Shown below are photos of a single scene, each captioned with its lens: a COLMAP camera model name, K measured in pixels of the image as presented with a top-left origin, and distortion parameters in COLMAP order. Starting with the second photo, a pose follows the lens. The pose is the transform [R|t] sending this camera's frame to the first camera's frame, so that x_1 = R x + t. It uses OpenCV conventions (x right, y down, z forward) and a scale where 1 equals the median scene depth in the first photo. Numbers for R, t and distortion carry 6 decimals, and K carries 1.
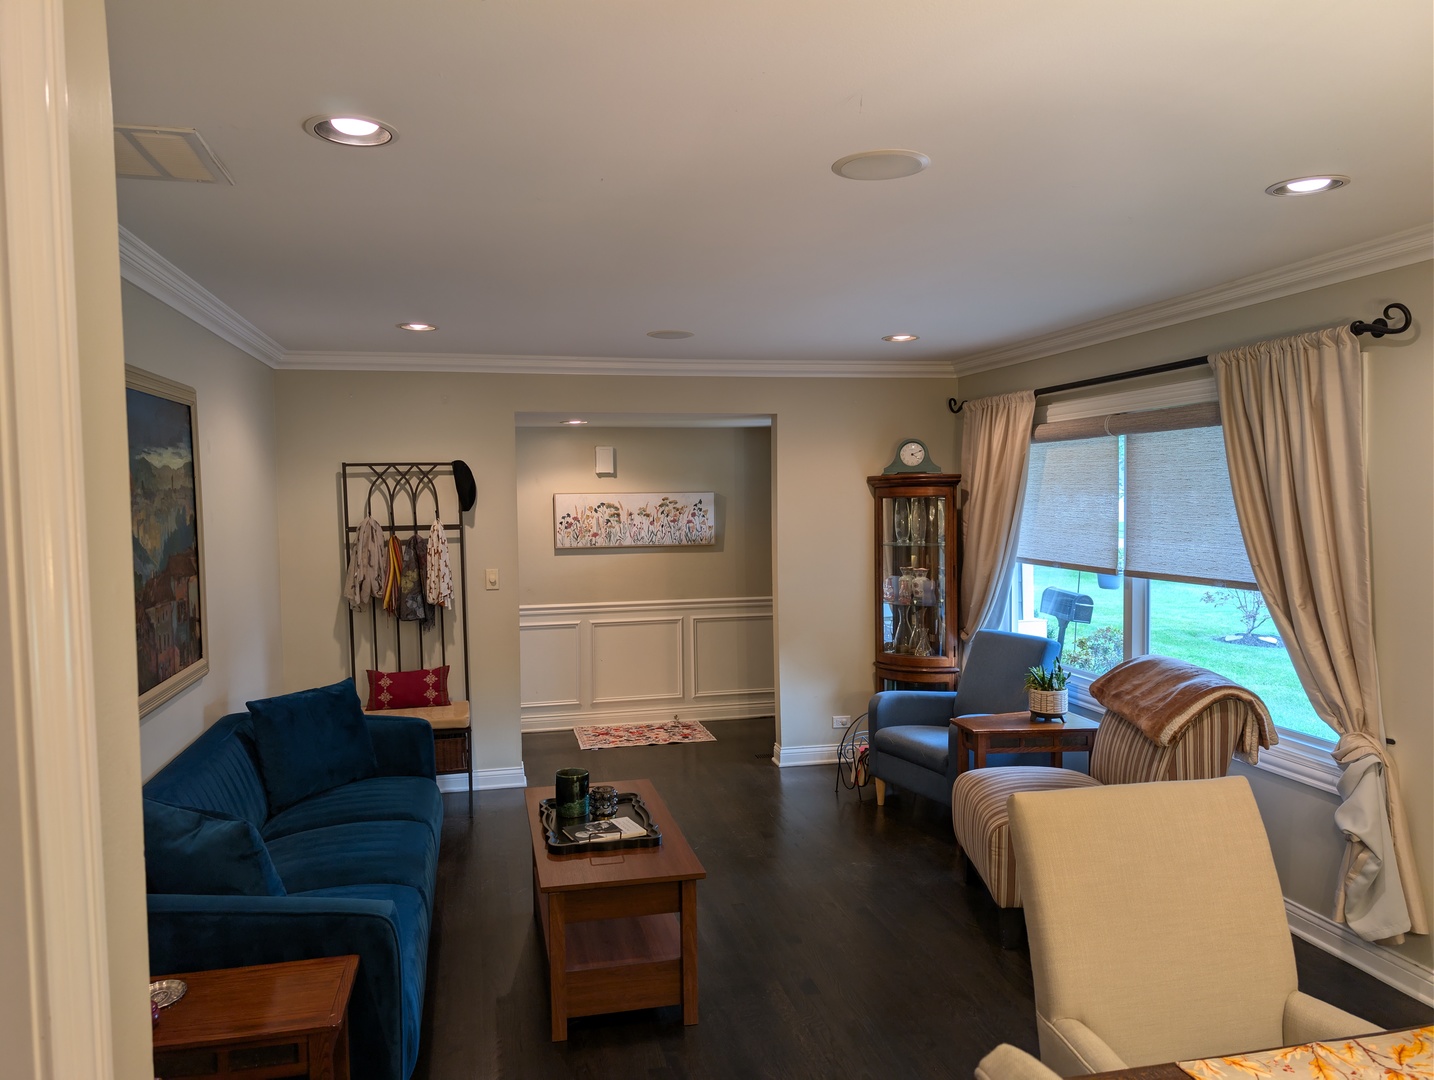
lens RADIAL K [[1028.7, 0, 716.1], [0, 1028.7, 538.5], [0, 0, 1]] dist [-0.069371, -0.003443]
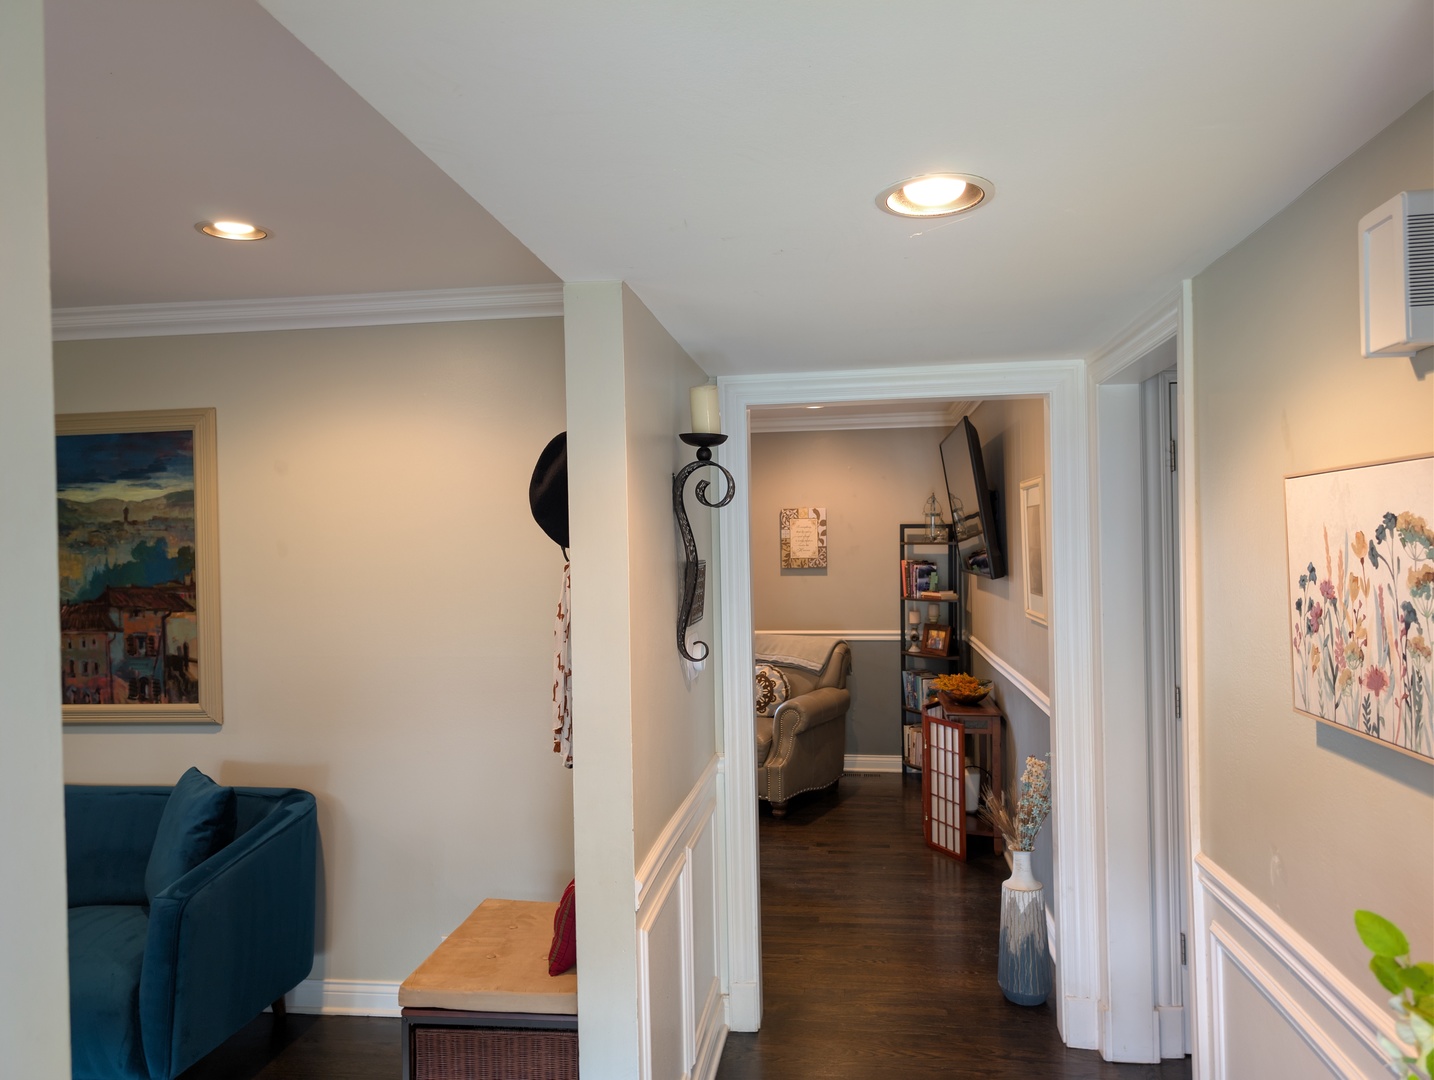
lens RADIAL K [[1028.7, 0, 717.5], [0, 1028.7, 539.6], [0, 0, 1]] dist [-0.069371, -0.003443]
pose [[-0.349956, 0.013350, -0.936671, 0.099278], [-0.018964, 0.999593, 0.021332, -0.031641], [0.936574, 0.025228, -0.349560, 0.954433]]
